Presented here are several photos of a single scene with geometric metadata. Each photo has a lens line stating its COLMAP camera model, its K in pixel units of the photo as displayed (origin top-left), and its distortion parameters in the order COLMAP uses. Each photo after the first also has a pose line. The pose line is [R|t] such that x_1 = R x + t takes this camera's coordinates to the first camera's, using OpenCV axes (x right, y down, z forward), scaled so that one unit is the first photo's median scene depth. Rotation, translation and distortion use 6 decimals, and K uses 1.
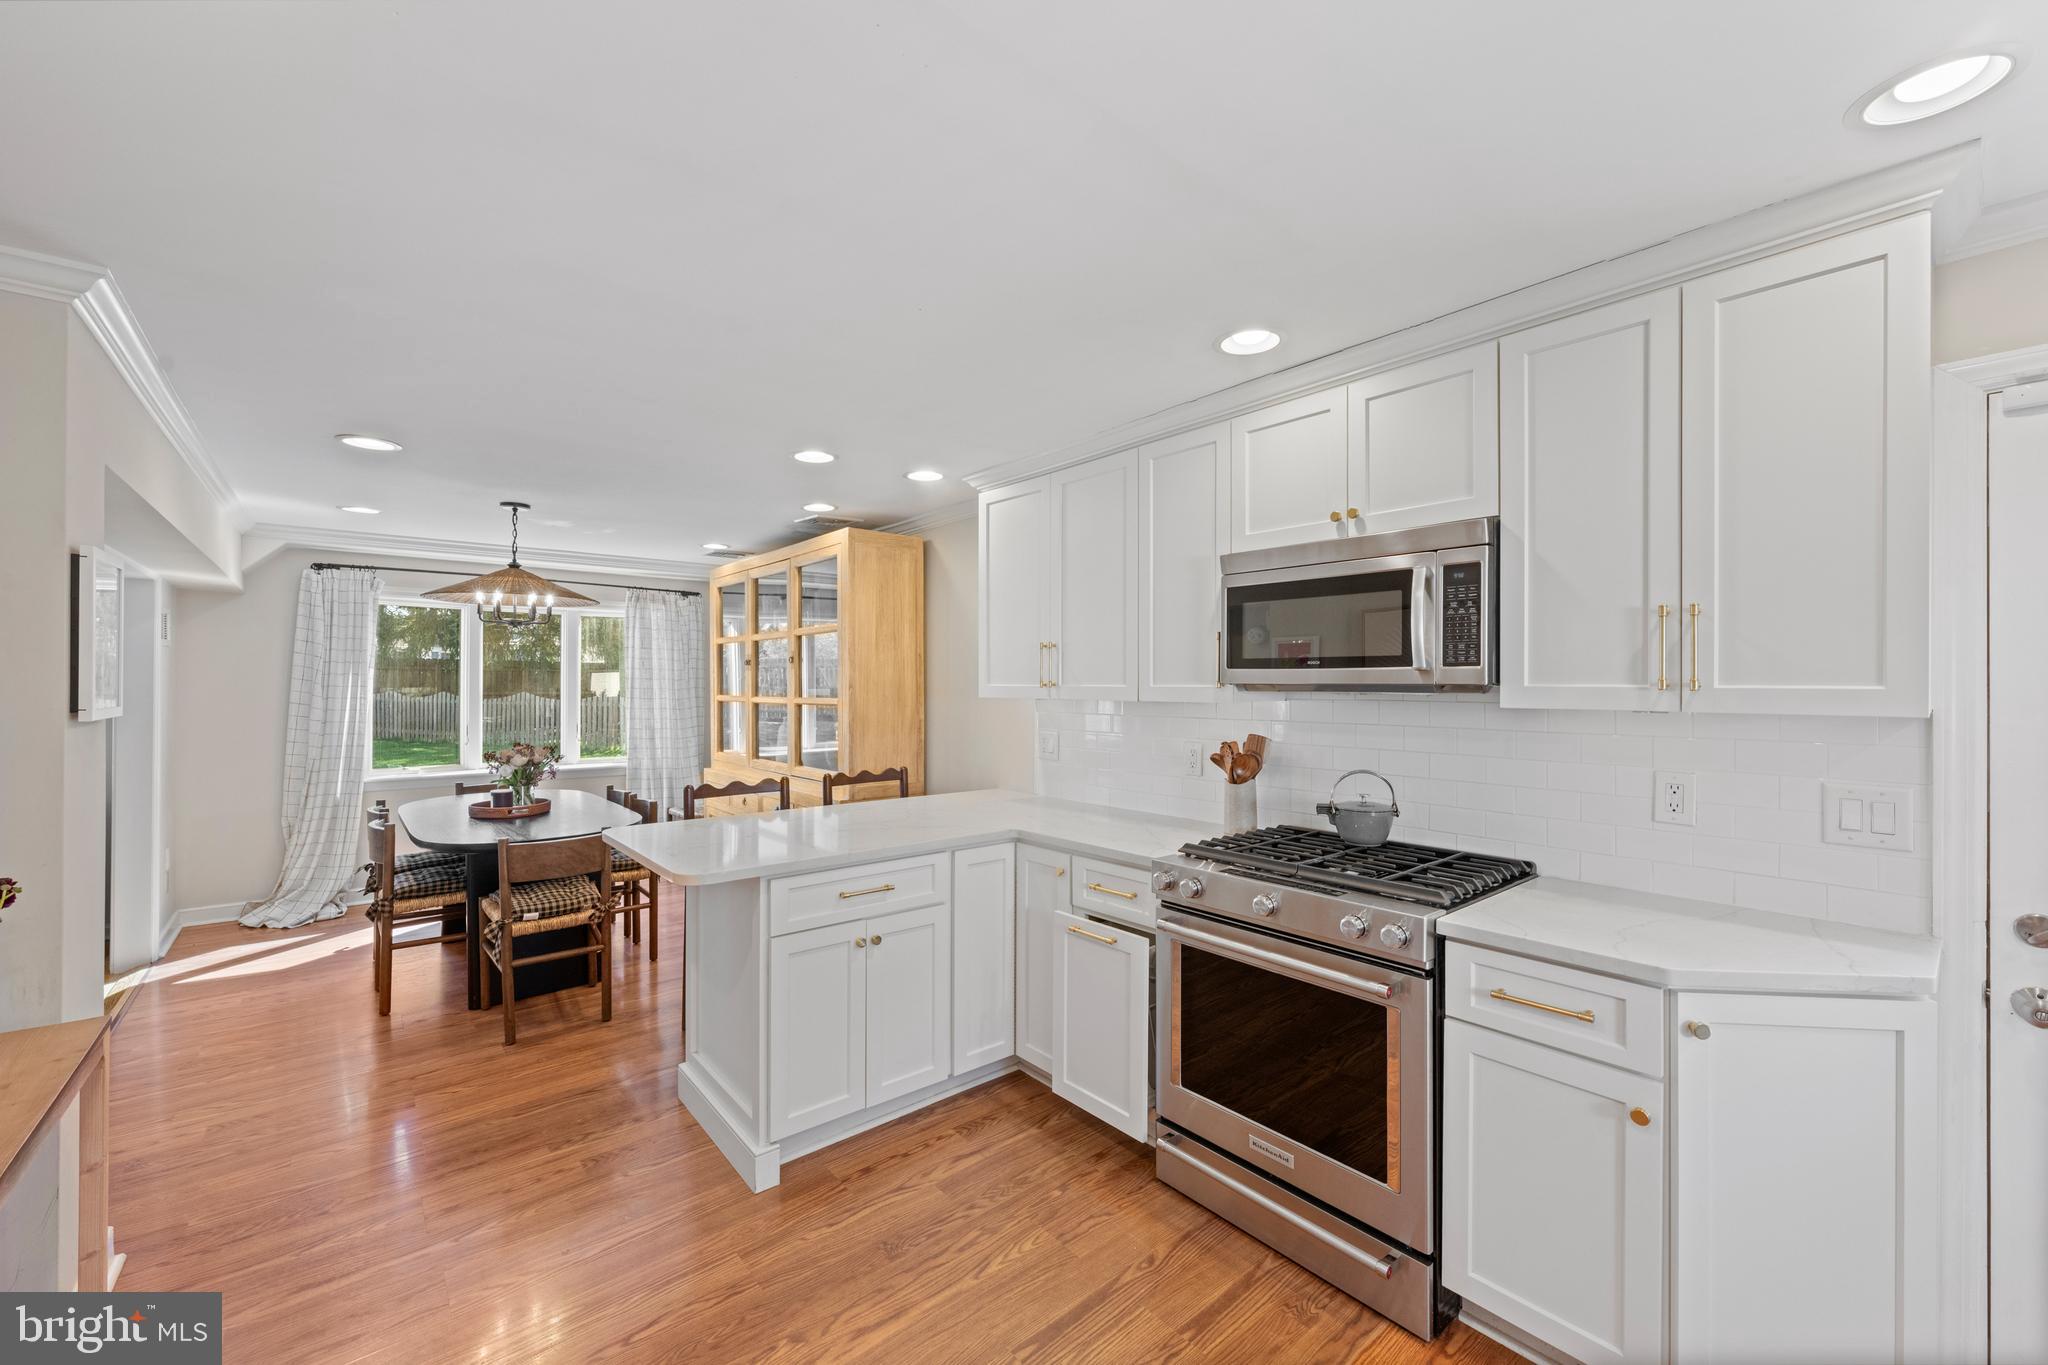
lens RADIAL K [[814.5, 0, 1011.5], [0, 814.5, 679.0], [0, 0, 1]] dist [-0.000395, -0.000297]
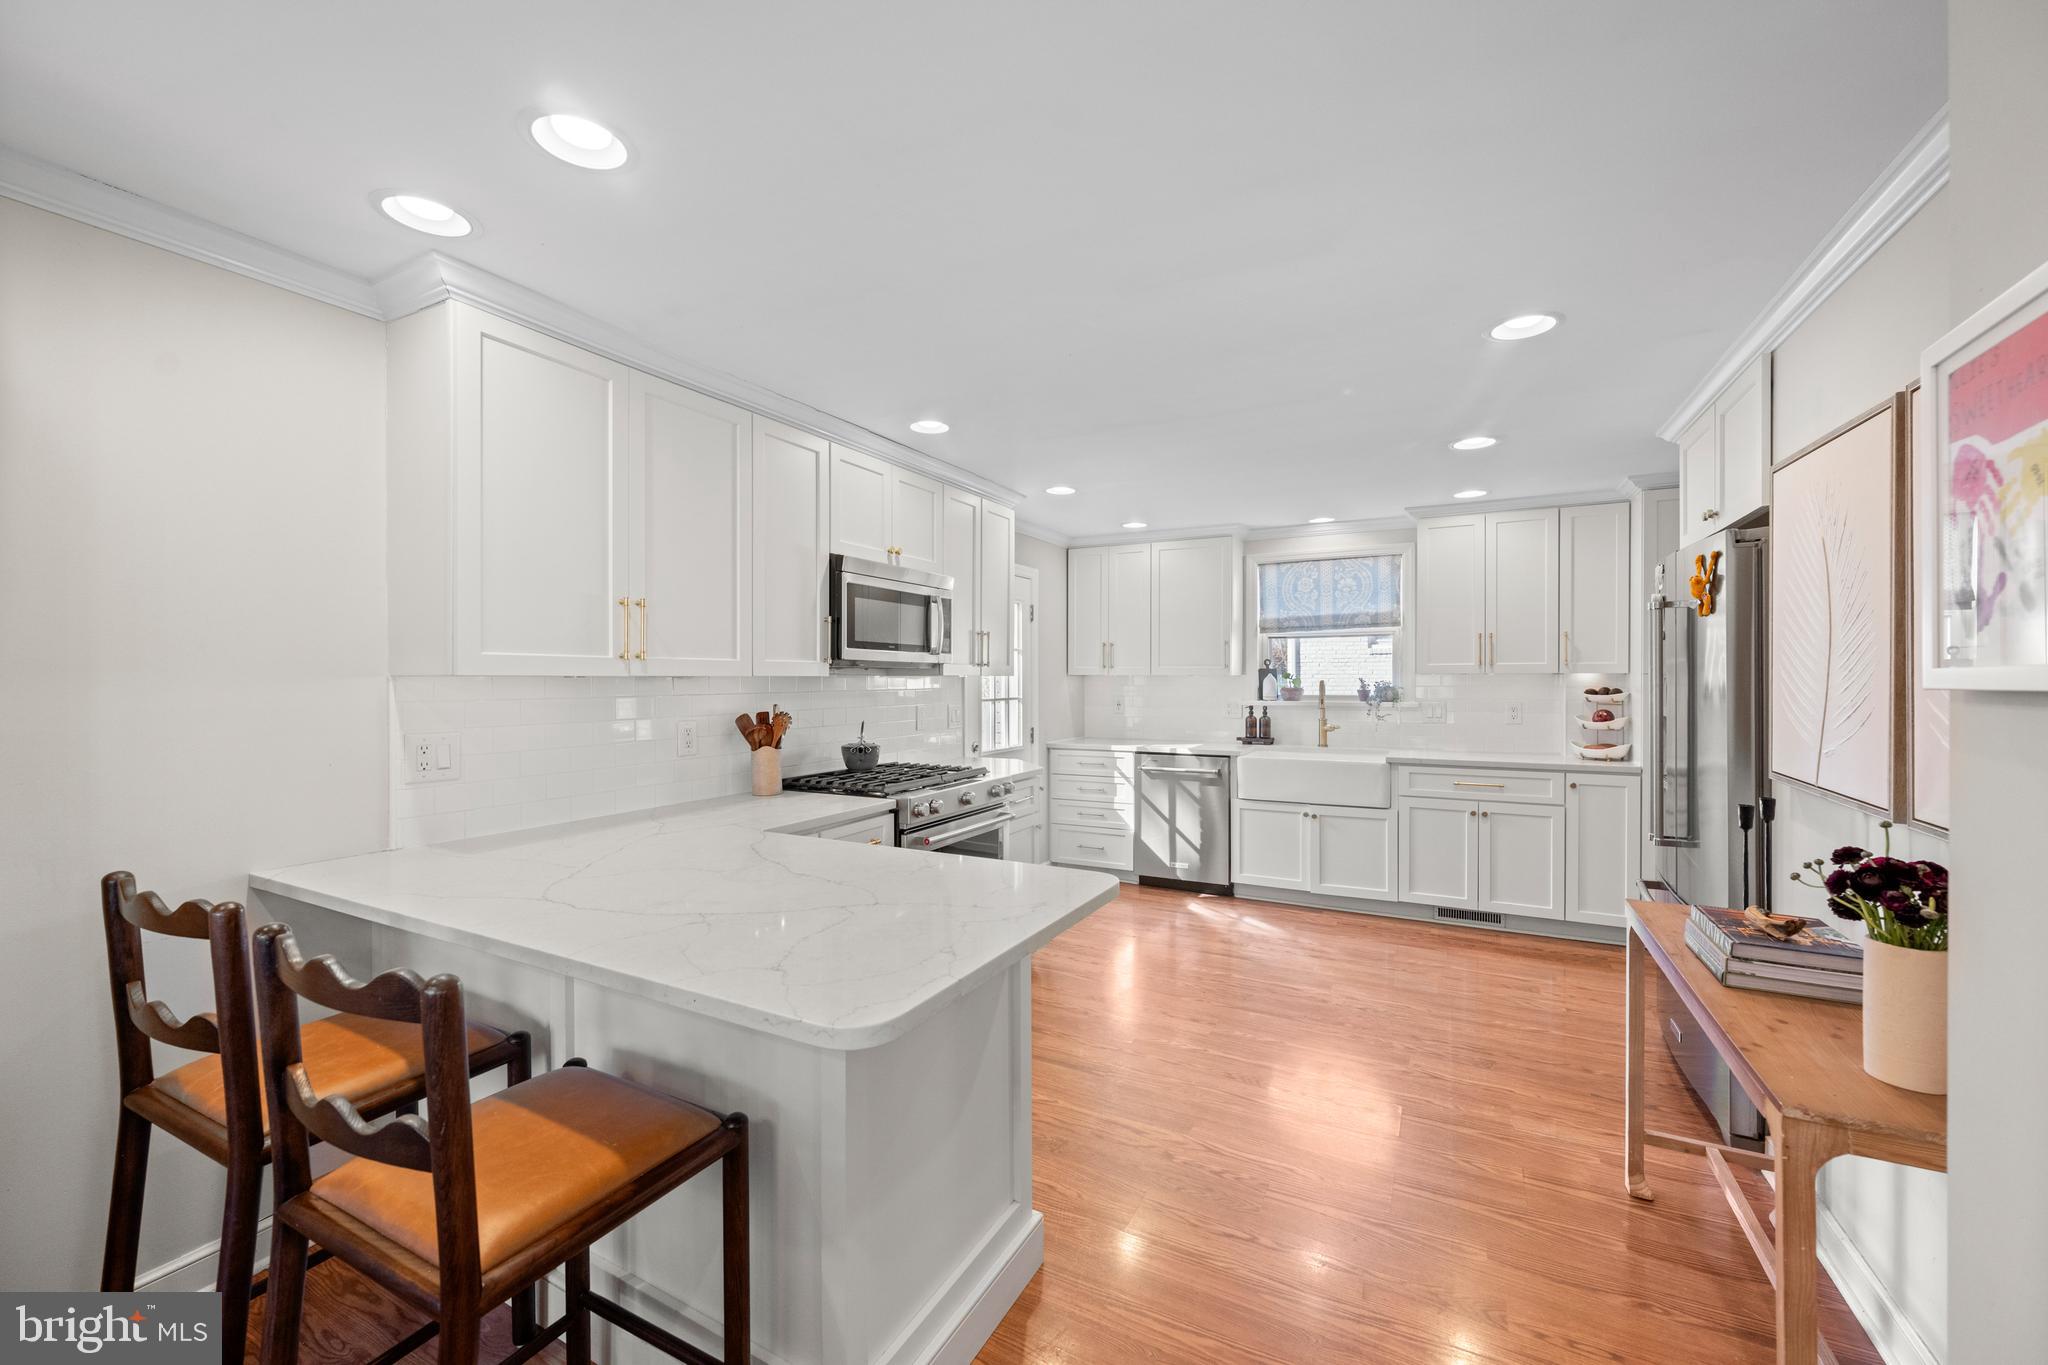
lens RADIAL K [[814.5, 0, 1022.5], [0, 814.5, 682.1], [0, 0, 1]] dist [-0.000395, -0.000297]
pose [[-0.376469, -0.004522, 0.926418, -0.917039], [-0.003388, 0.999988, 0.003504, 0.031440], [-0.926423, -0.001820, -0.376480, 1.135333]]
